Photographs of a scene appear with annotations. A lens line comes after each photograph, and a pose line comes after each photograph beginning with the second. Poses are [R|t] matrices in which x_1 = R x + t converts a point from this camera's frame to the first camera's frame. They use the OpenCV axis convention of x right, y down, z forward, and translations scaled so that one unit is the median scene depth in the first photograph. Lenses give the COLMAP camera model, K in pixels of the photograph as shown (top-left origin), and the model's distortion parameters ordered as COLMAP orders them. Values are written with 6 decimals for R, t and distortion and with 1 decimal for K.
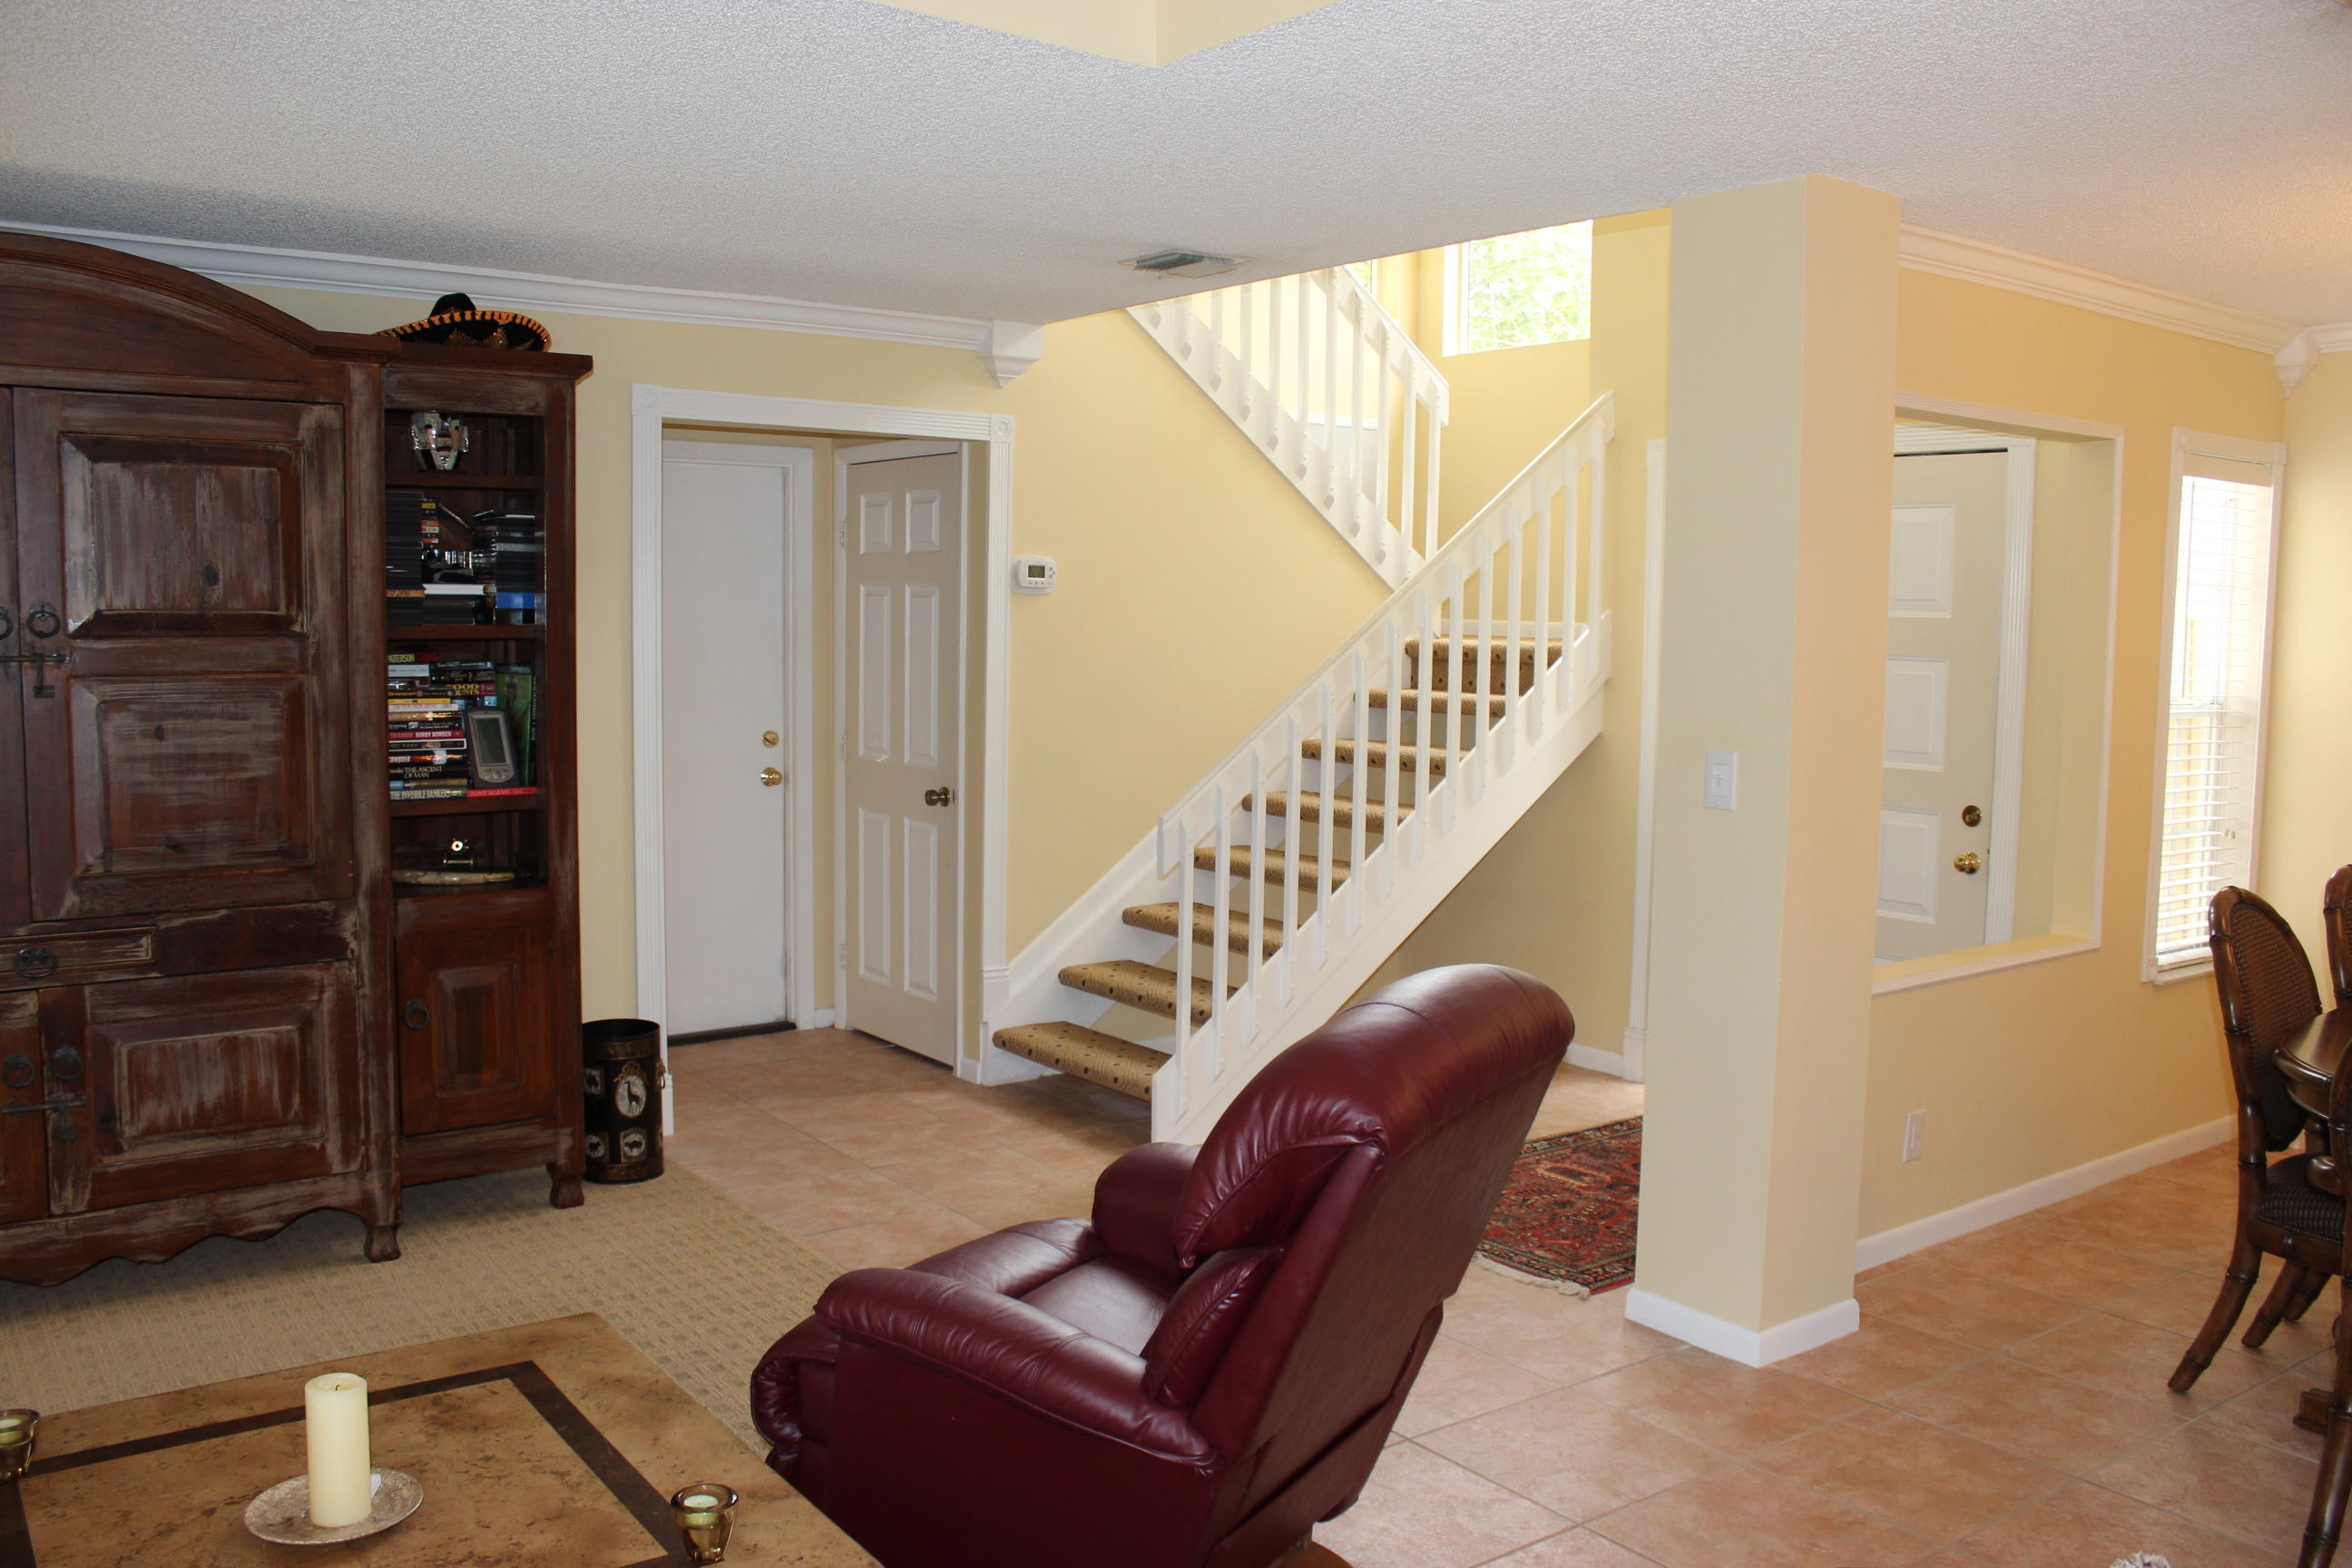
lens RADIAL K [[1975.3, 0, 1174.0], [0, 1975.3, 789.9], [0, 0, 1]] dist [-0.114487, 0.050421]
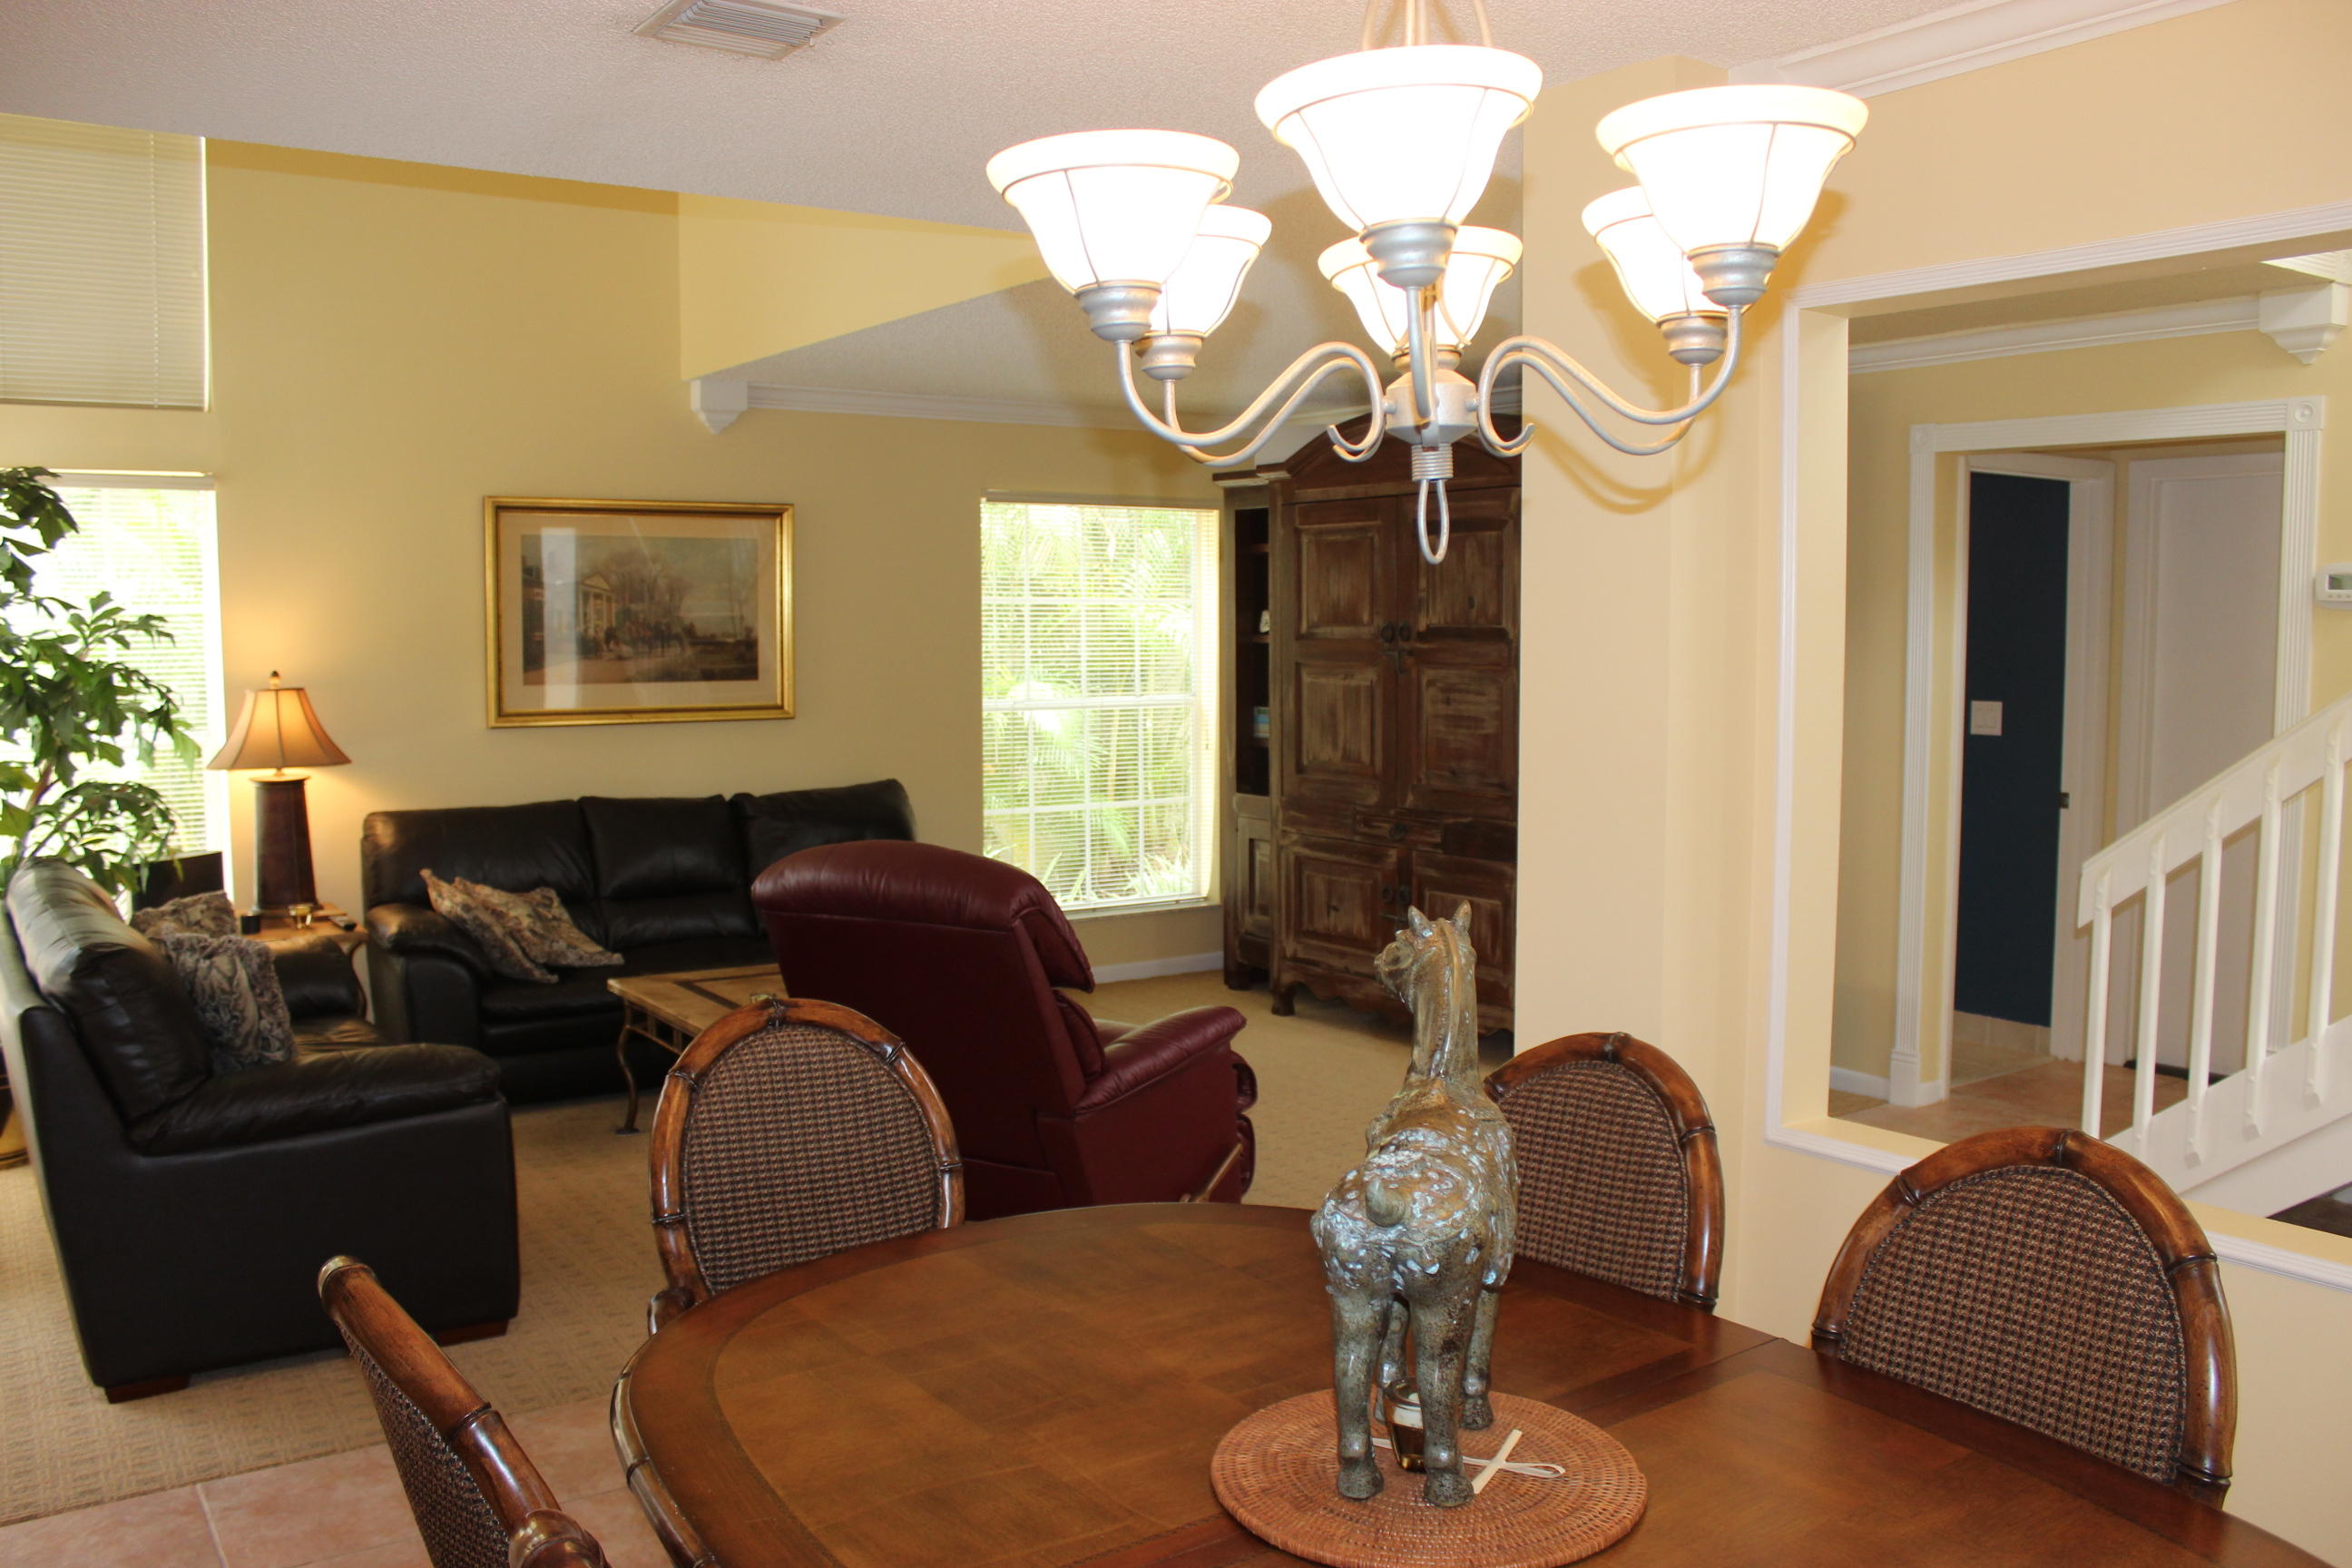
lens RADIAL K [[1975.3, 0, 1170.8], [0, 1975.3, 787.1], [0, 0, 1]] dist [-0.114487, 0.050421]
pose [[-0.011232, 0.081603, -0.996602, 1.108281], [-0.083877, 0.993075, 0.082259, -0.073561], [0.996413, 0.084516, -0.004310, 0.774931]]
